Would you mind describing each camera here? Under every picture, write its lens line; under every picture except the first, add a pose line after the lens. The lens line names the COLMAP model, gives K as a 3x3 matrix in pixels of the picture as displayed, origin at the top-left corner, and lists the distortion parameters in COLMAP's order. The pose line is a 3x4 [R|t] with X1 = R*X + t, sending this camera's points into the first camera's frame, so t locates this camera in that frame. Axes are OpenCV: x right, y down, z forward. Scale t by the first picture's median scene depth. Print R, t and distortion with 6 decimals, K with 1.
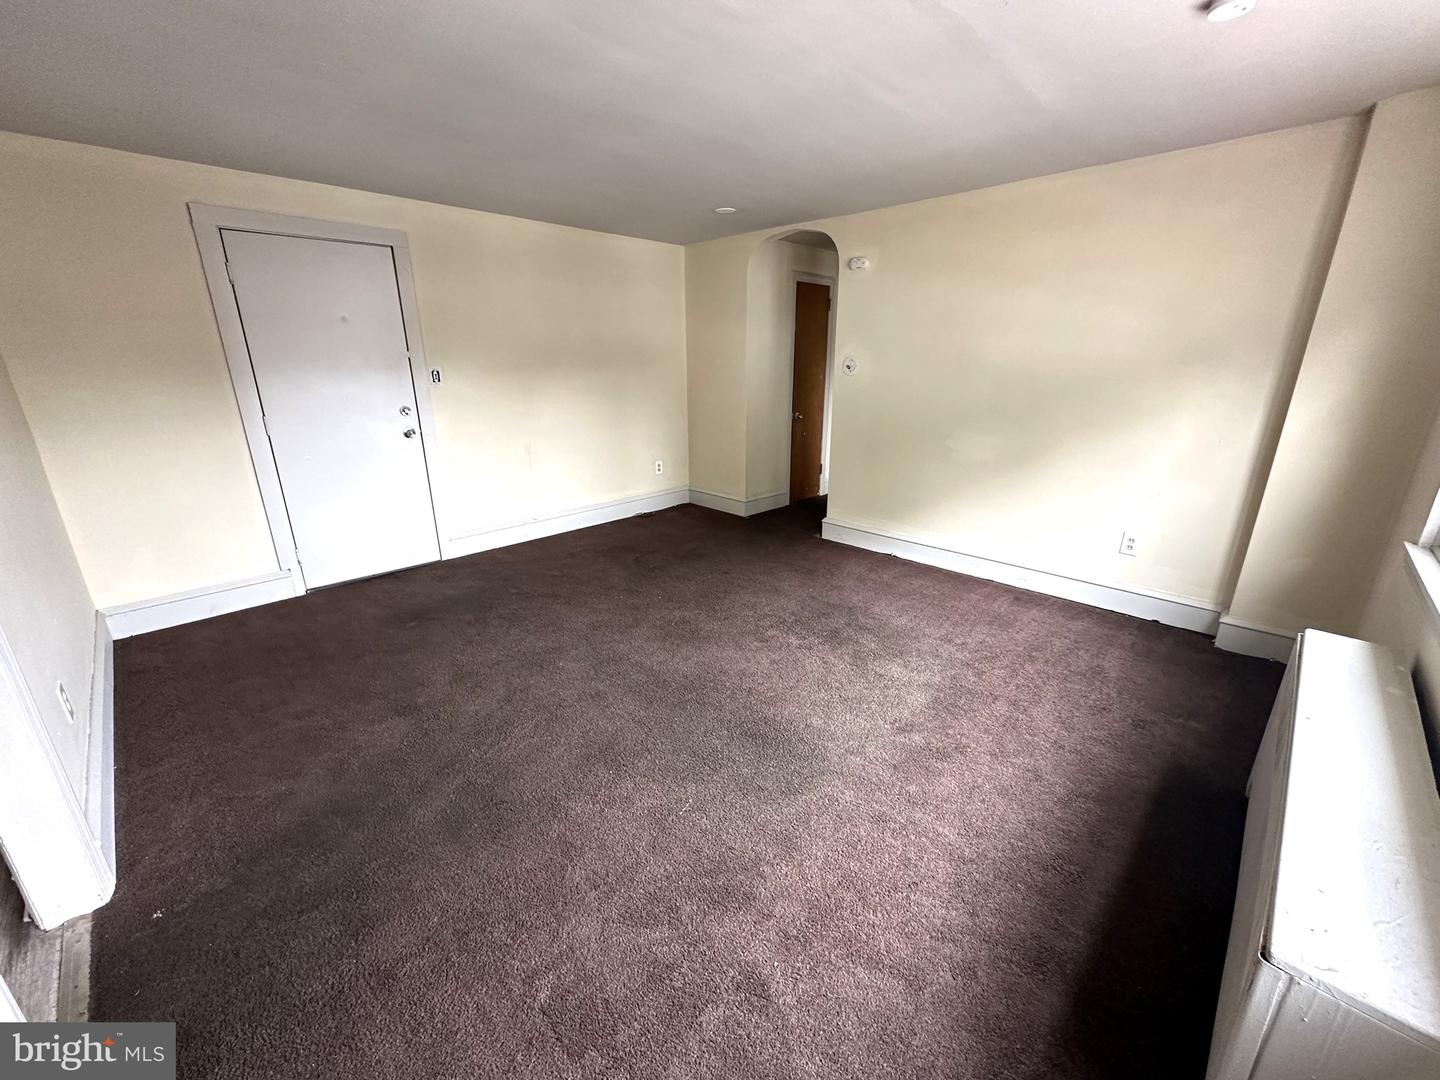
lens RADIAL K [[574.1, 0, 718.4], [0, 574.1, 539.2], [0, 0, 1]] dist [-0.001161, -0.000104]
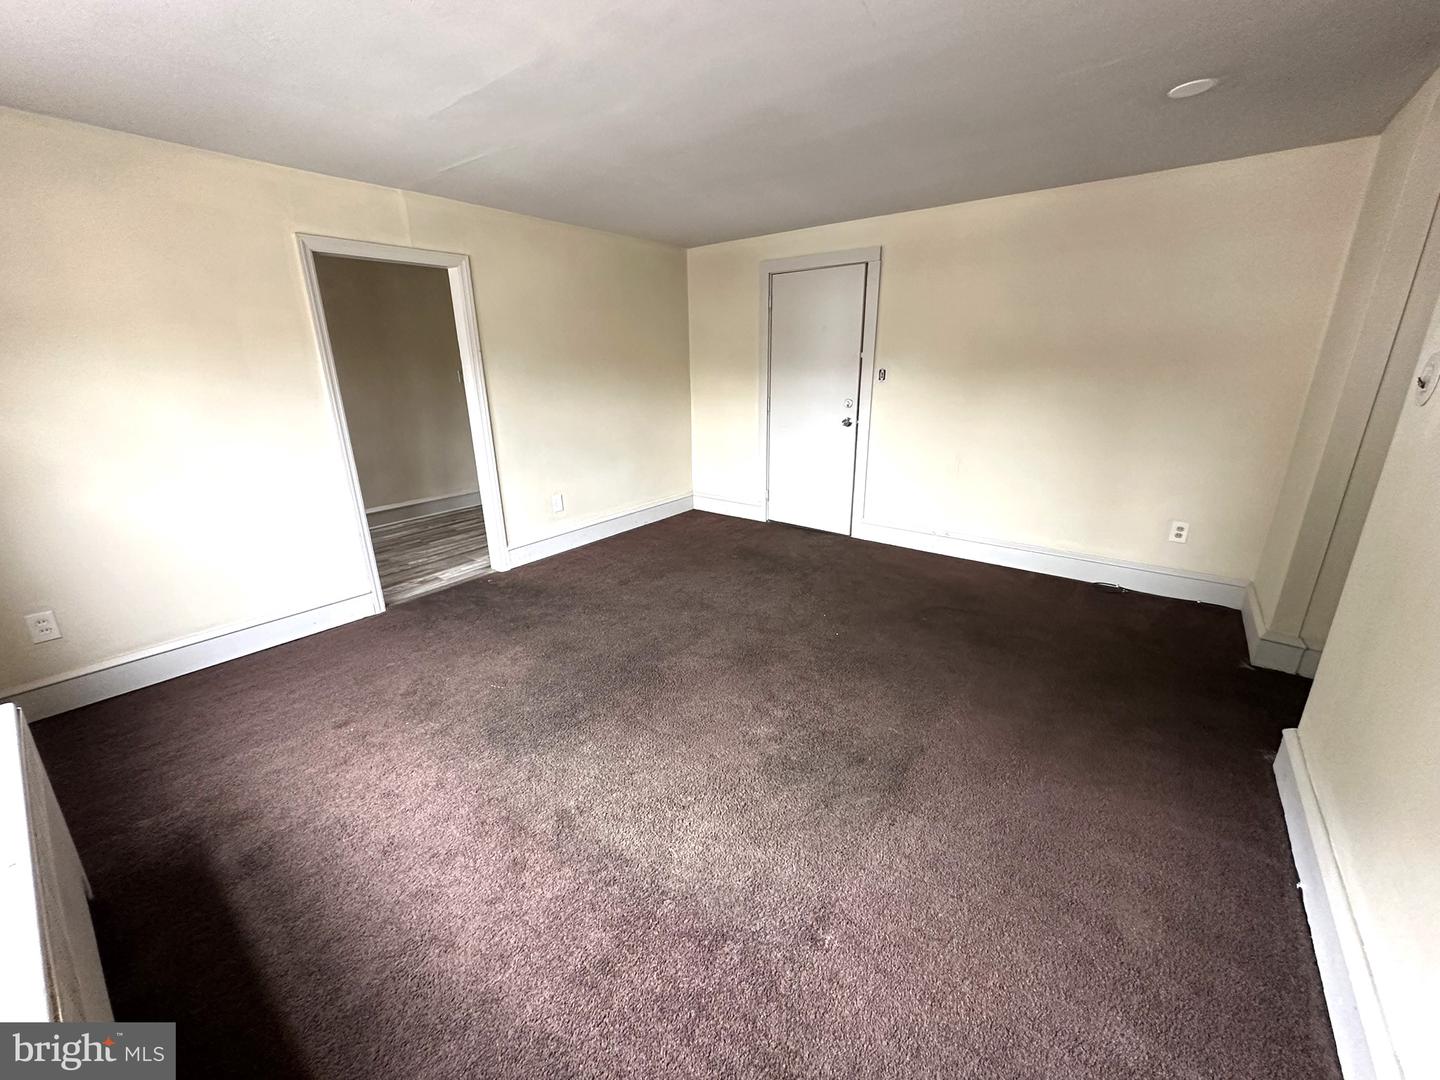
lens RADIAL K [[574.3, 0, 719.9], [0, 574.3, 538.3], [0, 0, 1]] dist [-0.001602, 0.000271]
pose [[0.123588, 0.301254, -0.945501, 0.657145], [-0.291428, 0.921809, 0.255612, -0.204525], [0.948576, 0.243955, 0.201718, 0.616944]]
